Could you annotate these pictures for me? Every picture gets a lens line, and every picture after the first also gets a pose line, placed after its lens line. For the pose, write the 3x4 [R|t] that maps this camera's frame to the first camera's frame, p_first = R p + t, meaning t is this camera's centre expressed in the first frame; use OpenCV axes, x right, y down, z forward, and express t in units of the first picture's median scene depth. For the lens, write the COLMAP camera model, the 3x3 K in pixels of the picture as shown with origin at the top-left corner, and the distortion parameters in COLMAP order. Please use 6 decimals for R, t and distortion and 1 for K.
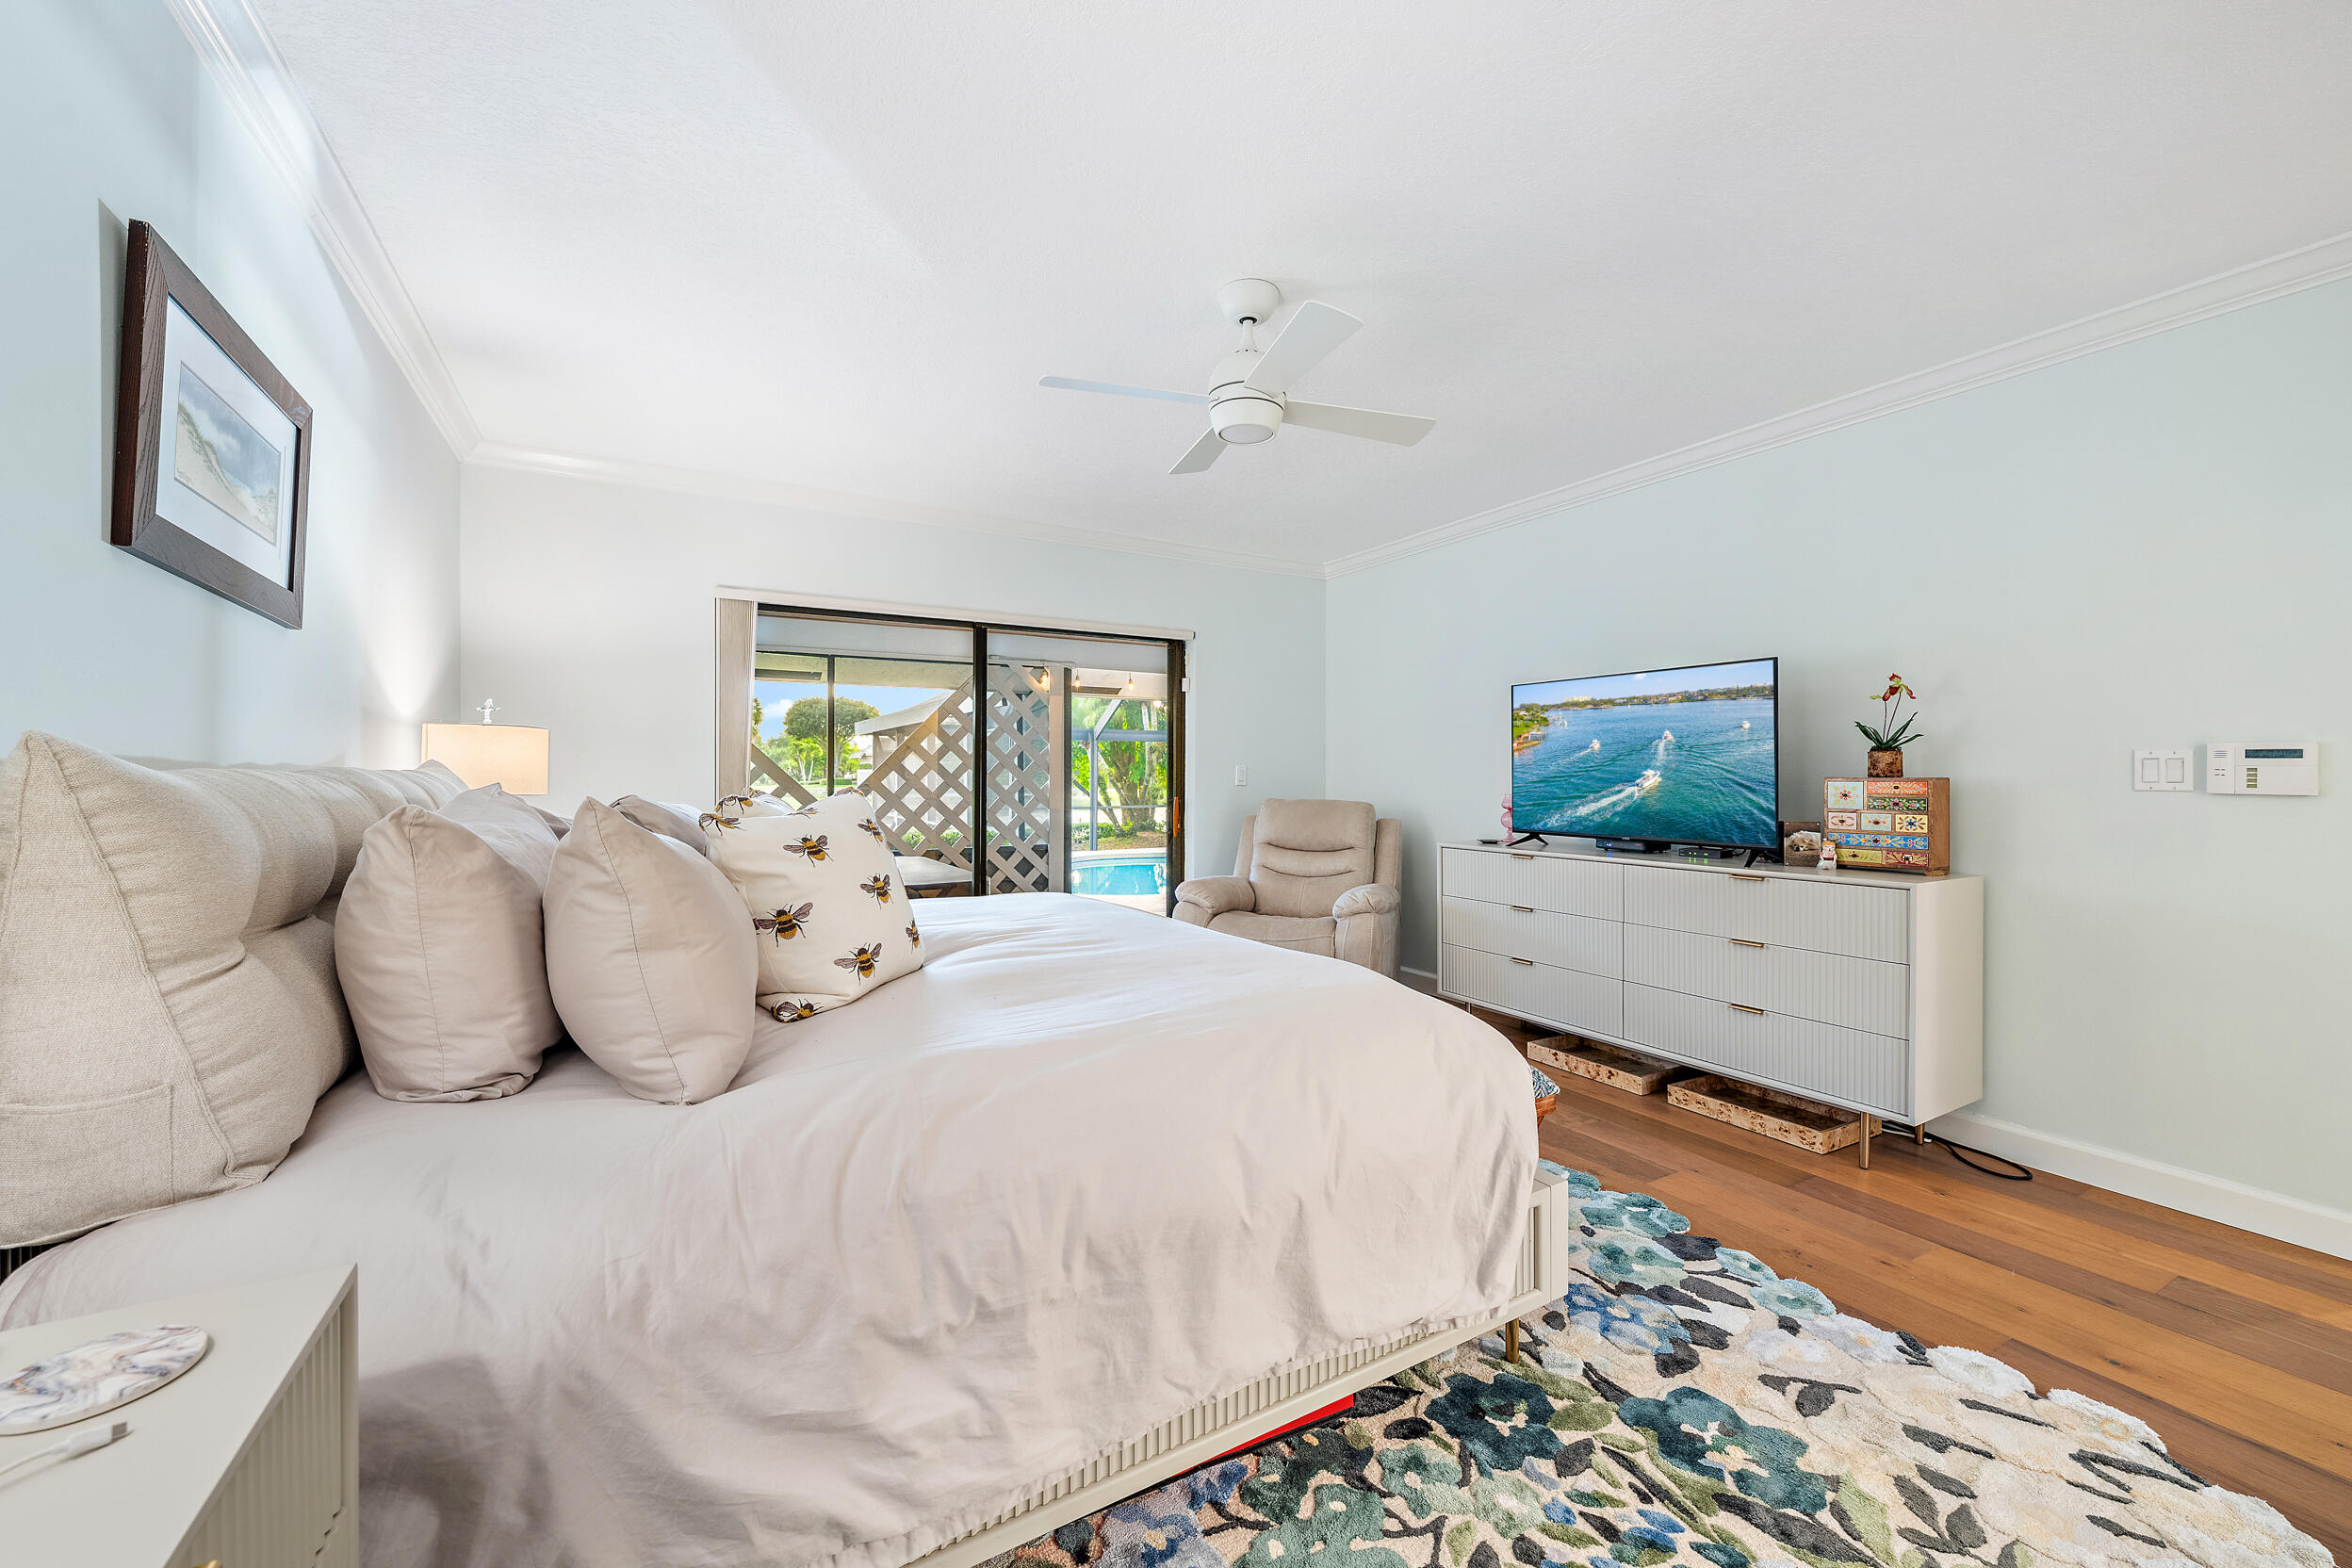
lens RADIAL K [[924.1, 0, 1184.4], [0, 924.1, 779.1], [0, 0, 1]] dist [0.004390, 0.000221]
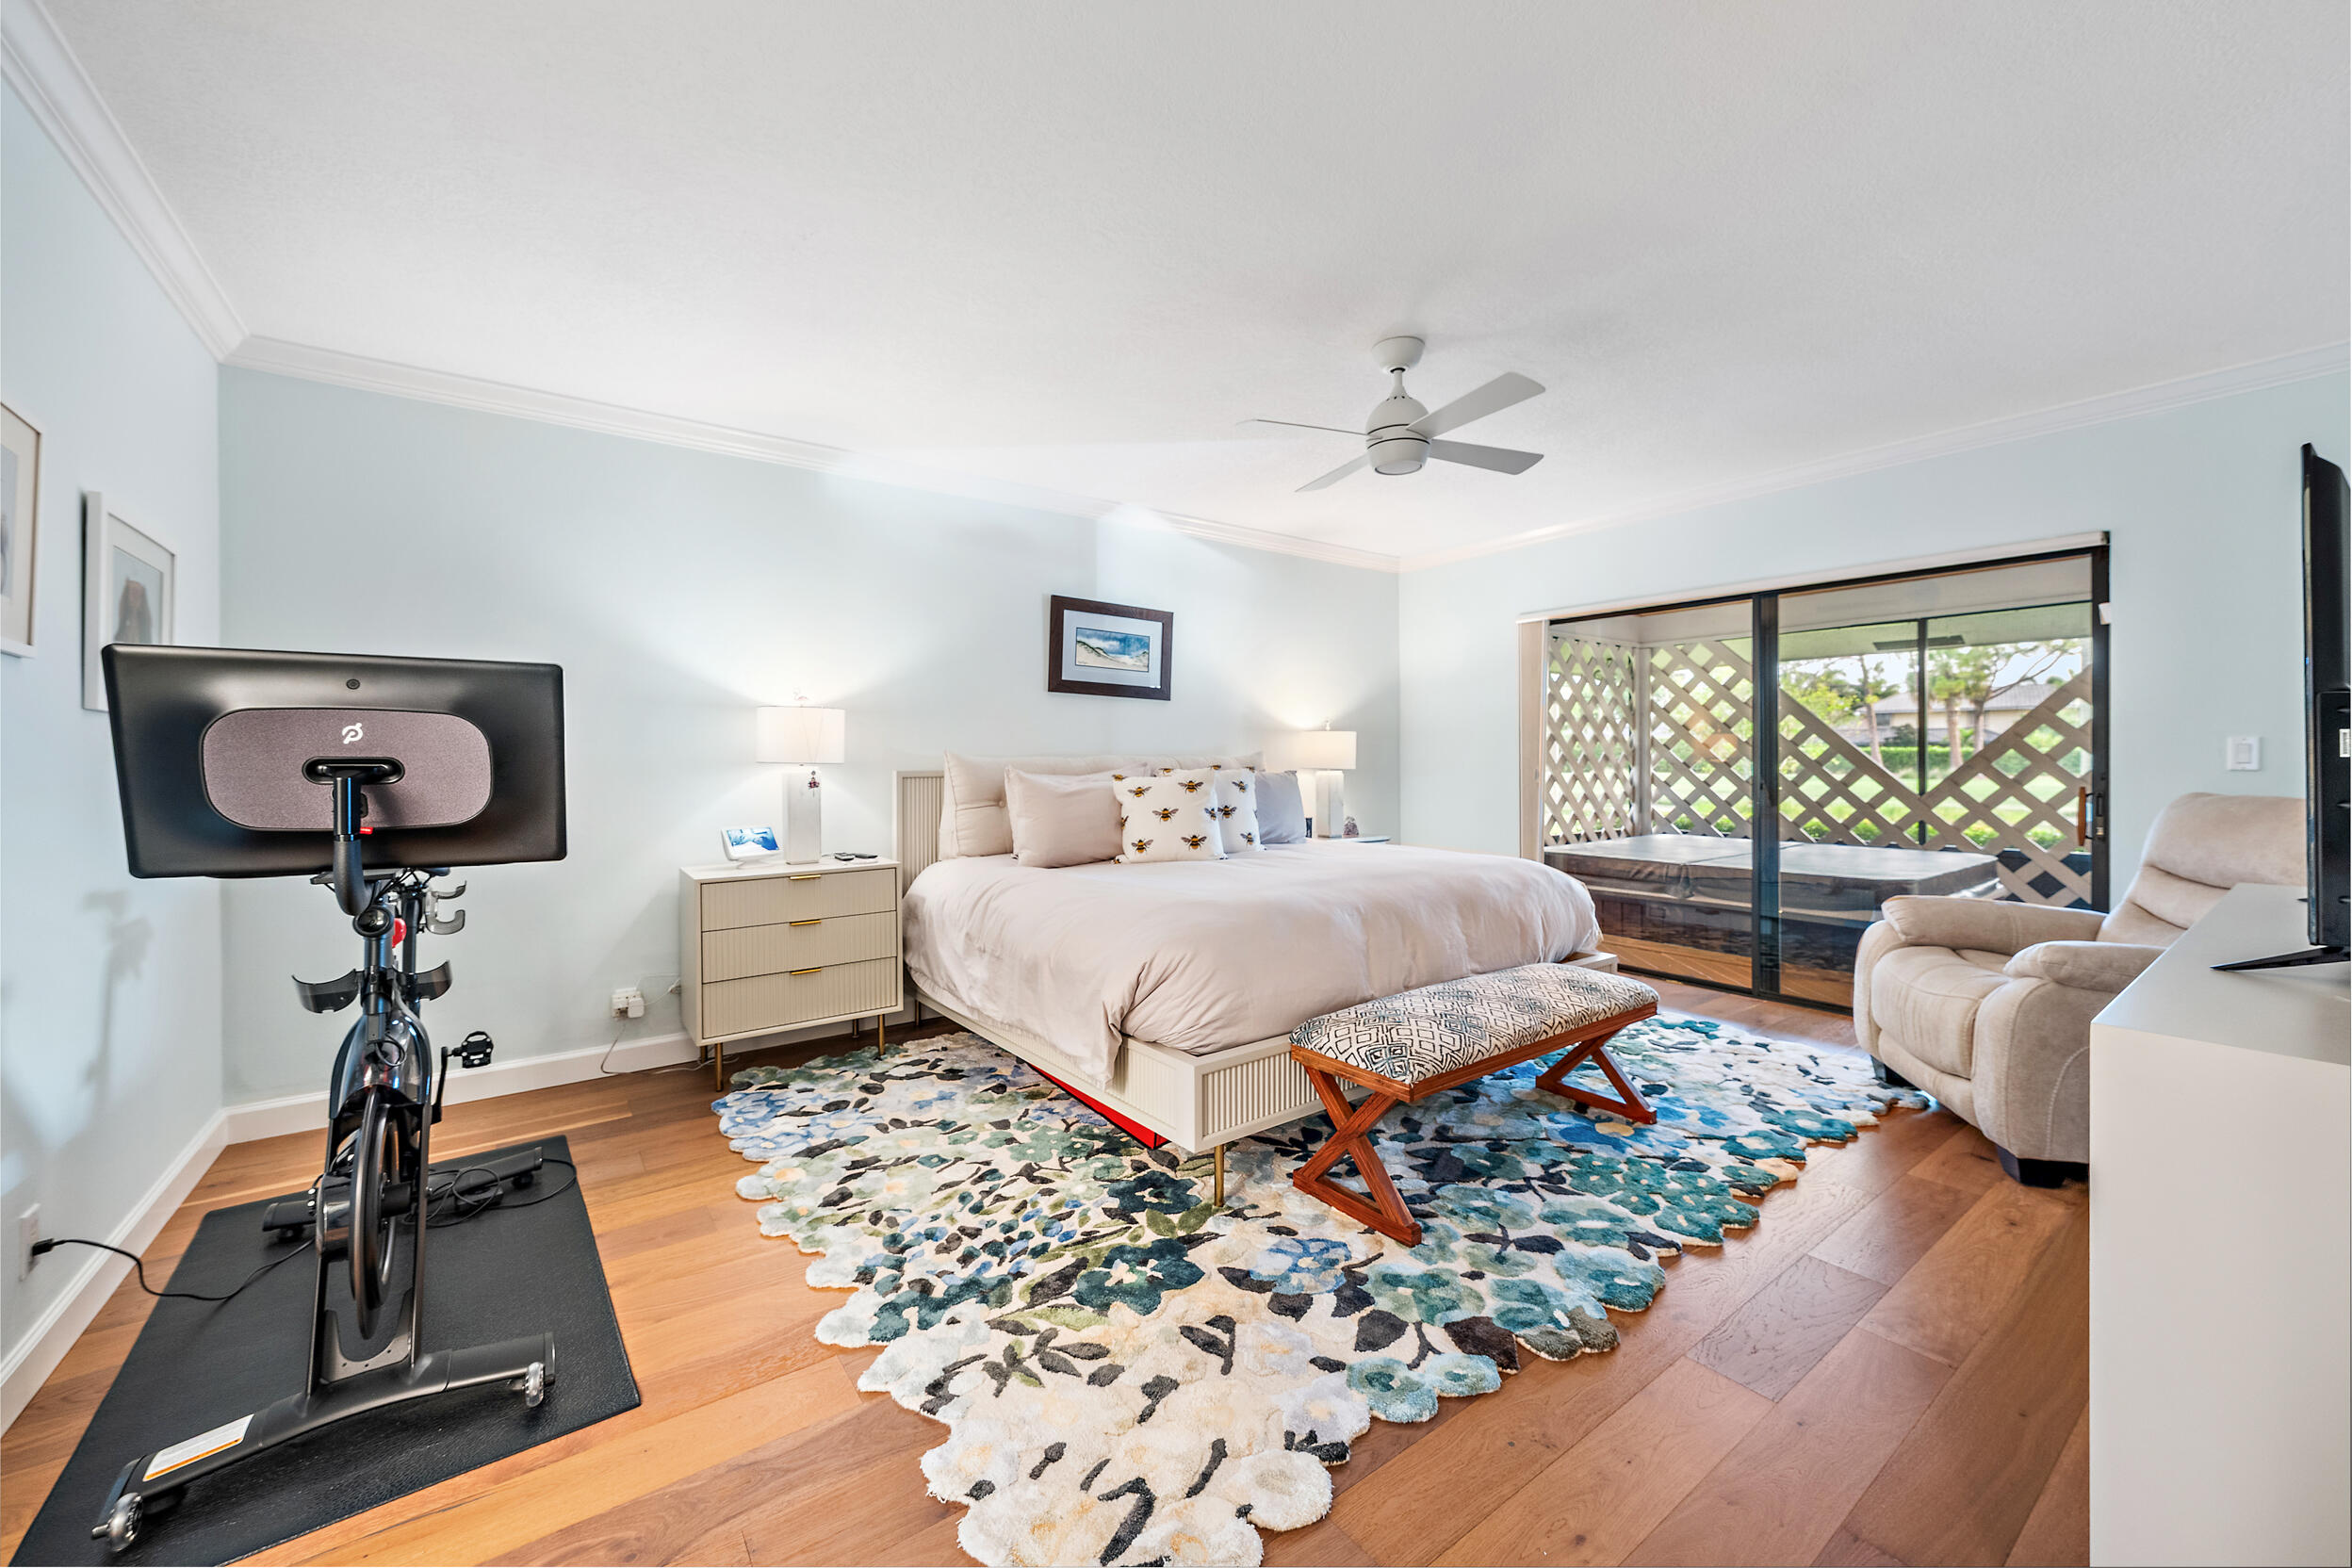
lens RADIAL K [[924.1, 0, 1184.4], [0, 924.1, 779.1], [0, 0, 1]] dist [0.004390, 0.000221]
pose [[0.093755, 0.016212, -0.995463, 1.695966], [-0.000905, 0.999868, 0.016199, 0.011922], [0.995595, -0.000618, 0.093758, 0.867867]]
